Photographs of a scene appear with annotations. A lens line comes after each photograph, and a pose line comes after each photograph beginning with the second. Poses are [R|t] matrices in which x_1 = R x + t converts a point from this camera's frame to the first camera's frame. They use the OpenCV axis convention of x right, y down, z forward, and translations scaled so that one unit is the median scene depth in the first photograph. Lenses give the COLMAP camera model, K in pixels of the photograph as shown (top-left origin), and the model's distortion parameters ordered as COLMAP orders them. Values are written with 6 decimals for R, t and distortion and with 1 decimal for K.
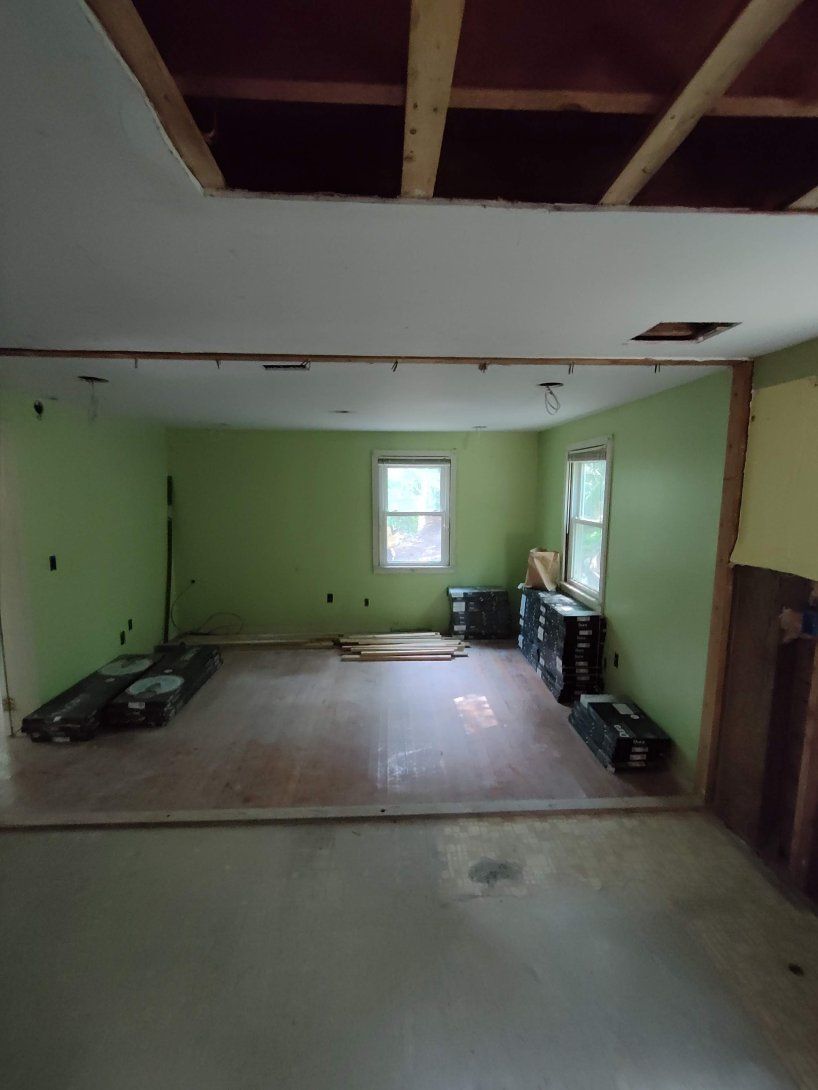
lens RADIAL K [[496.8, 0, 406.5], [0, 496.8, 552.7], [0, 0, 1]] dist [0.002286, 0.000838]
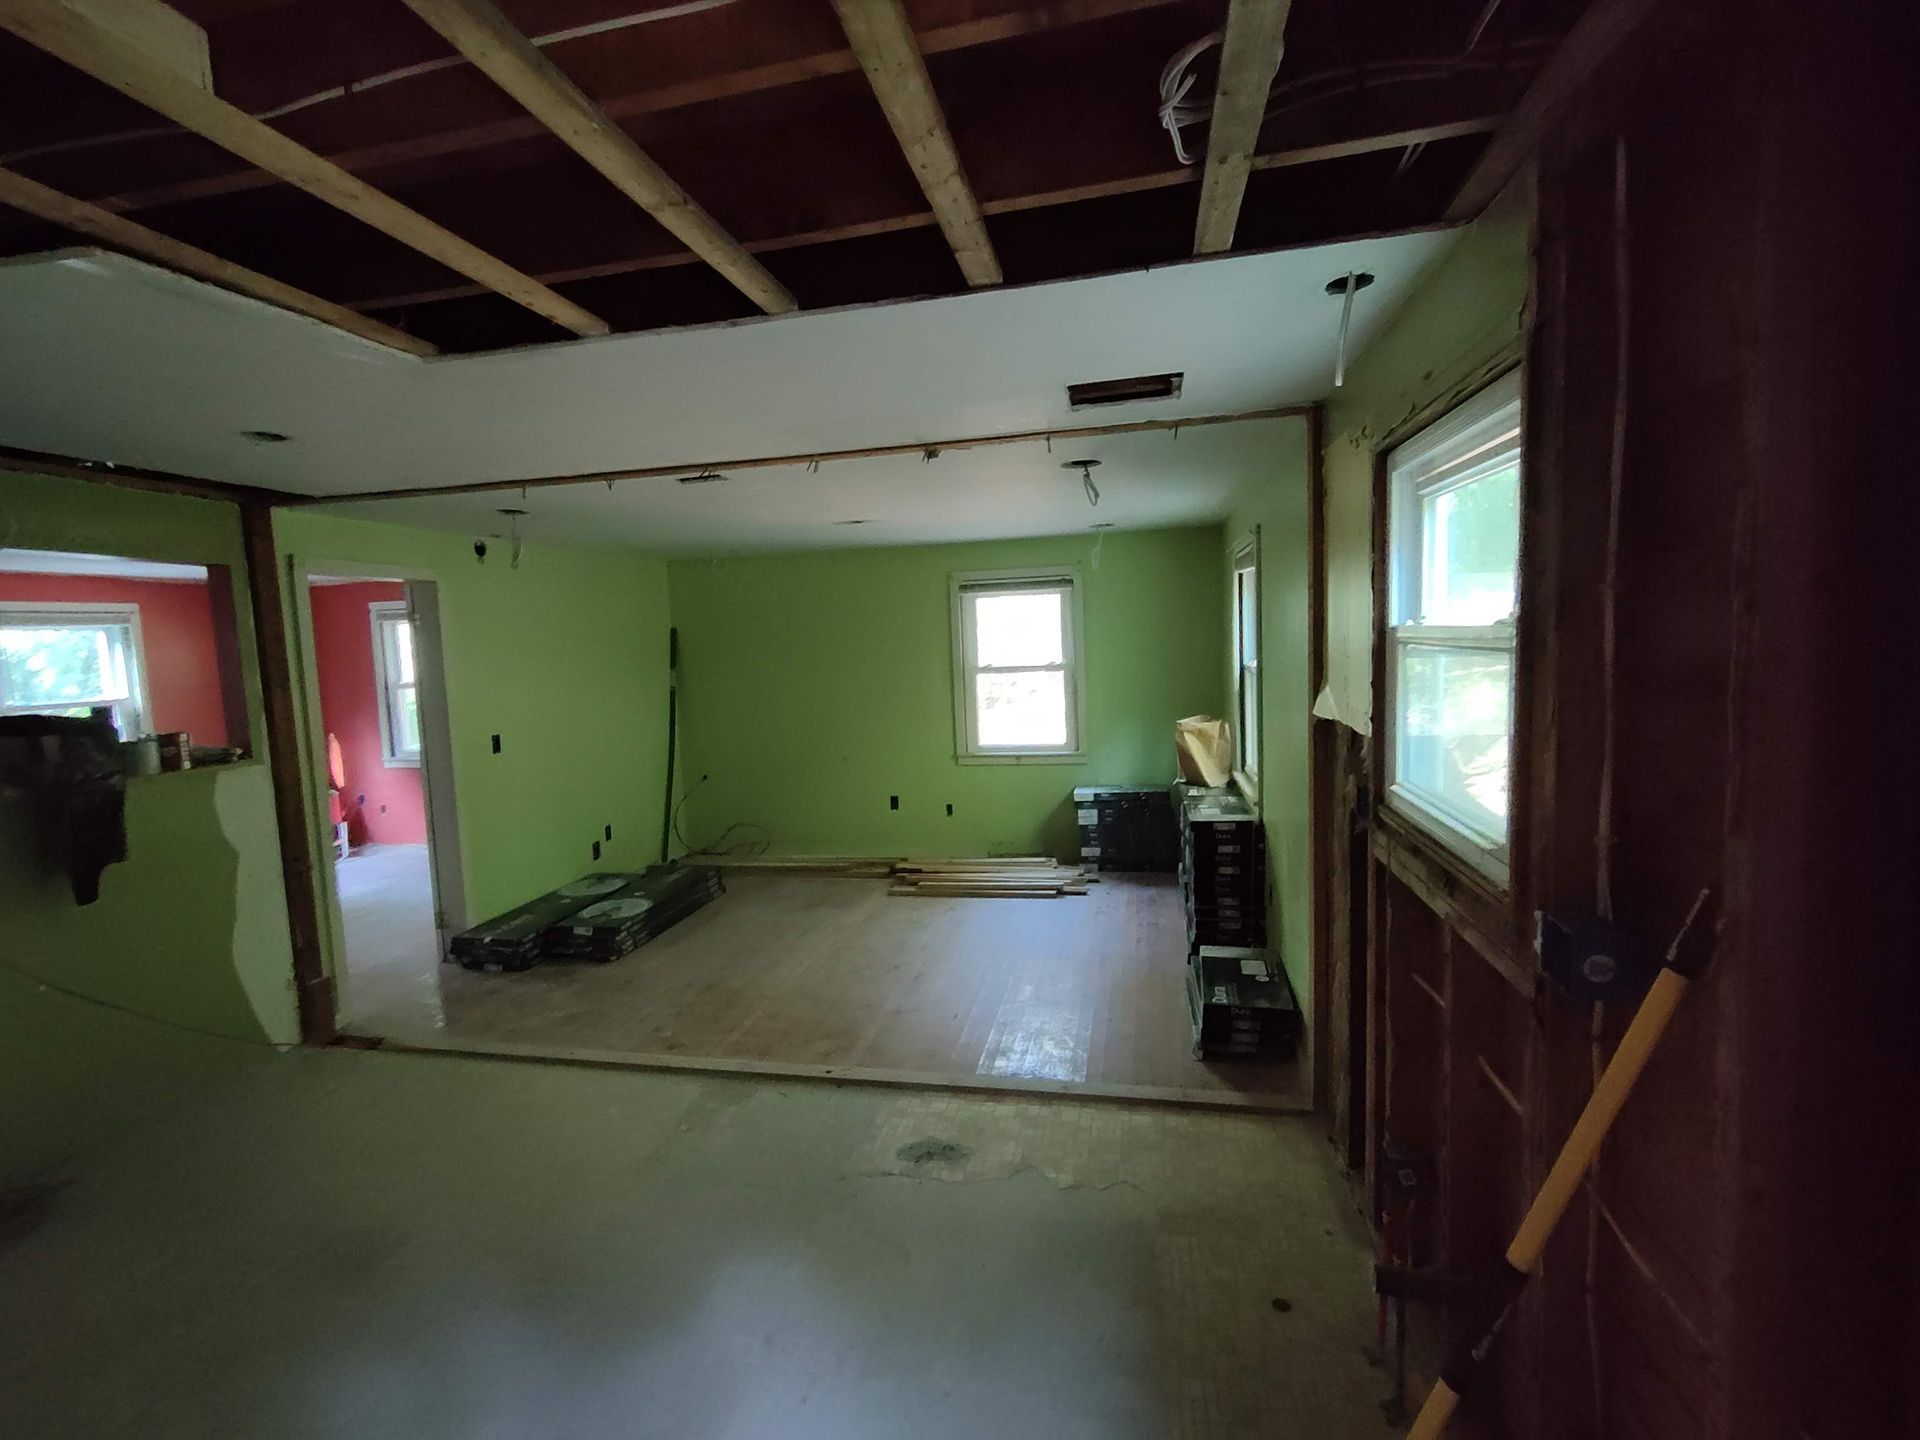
lens RADIAL K [[875.1, 0, 934.7], [0, 875.1, 711.9], [0, 0, 1]] dist [0.002286, 0.000838]
pose [[0.963668, -0.022446, -0.266157, 0.252953], [0.010632, 0.998896, -0.045748, 0.032184], [0.266890, 0.041256, 0.962843, -0.113359]]
